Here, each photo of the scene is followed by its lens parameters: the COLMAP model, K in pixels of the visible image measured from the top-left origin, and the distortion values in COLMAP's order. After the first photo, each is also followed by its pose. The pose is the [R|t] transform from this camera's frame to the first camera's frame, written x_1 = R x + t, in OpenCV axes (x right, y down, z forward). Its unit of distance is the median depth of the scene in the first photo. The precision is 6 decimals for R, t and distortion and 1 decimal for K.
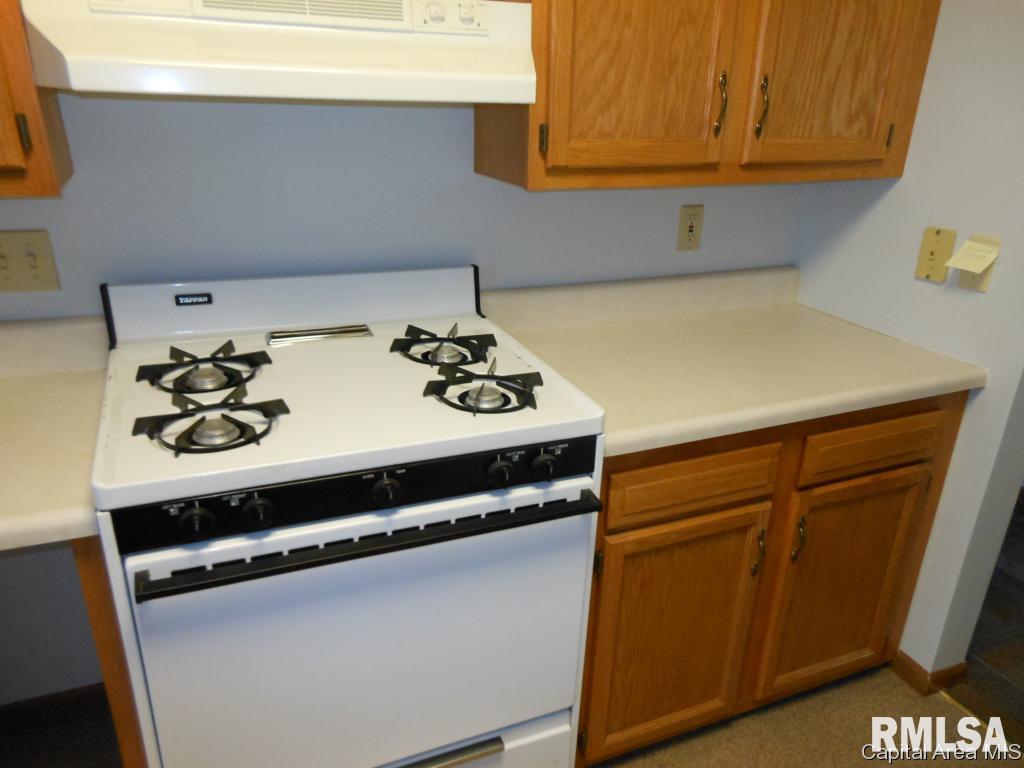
lens RADIAL K [[766.5, 0, 524.2], [0, 766.5, 418.1], [0, 0, 1]] dist [0.006850, 0.007850]
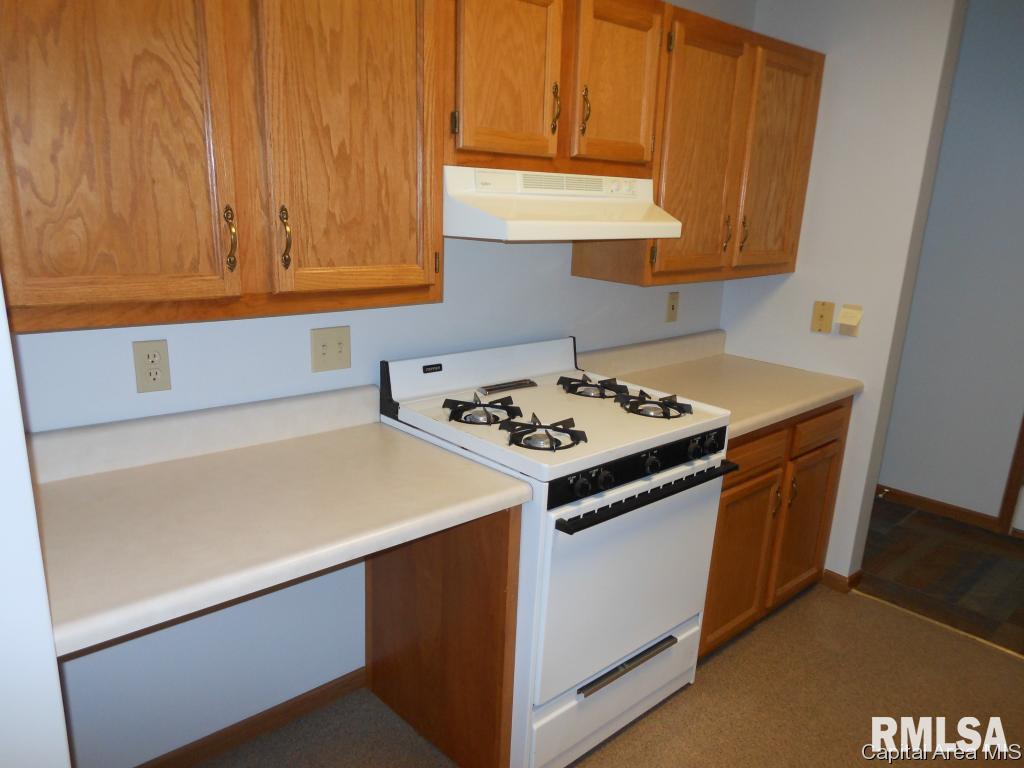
lens RADIAL K [[766.5, 0, 524.2], [0, 766.5, 418.1], [0, 0, 1]] dist [0.006850, 0.007850]
pose [[0.935998, -0.087037, 0.341074, -0.742091], [0.124161, 0.988305, -0.088531, 0.081586], [-0.329380, 0.125213, 0.935858, -0.361833]]
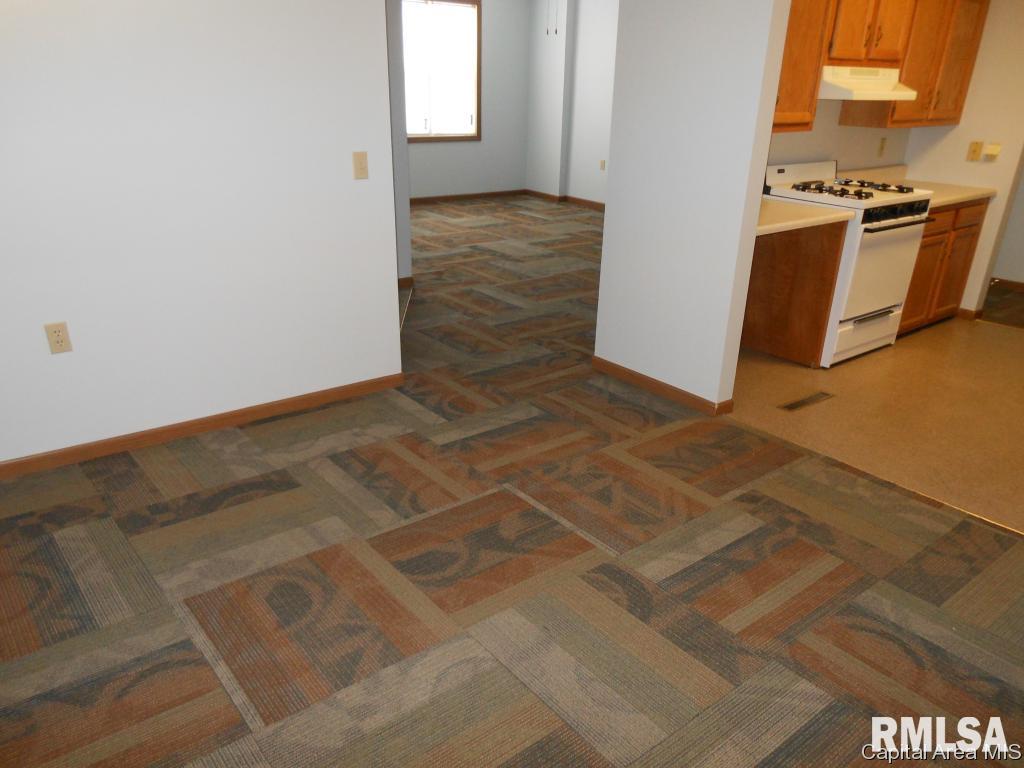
lens RADIAL K [[772.5, 0, 524.9], [0, 772.5, 425.6], [0, 0, 1]] dist [0.026819, 0.003297]
pose [[0.958856, -0.117059, 0.258636, -2.158203], [0.112081, 0.993119, 0.033962, 0.572532], [-0.260832, -0.003577, 0.965378, -1.526011]]
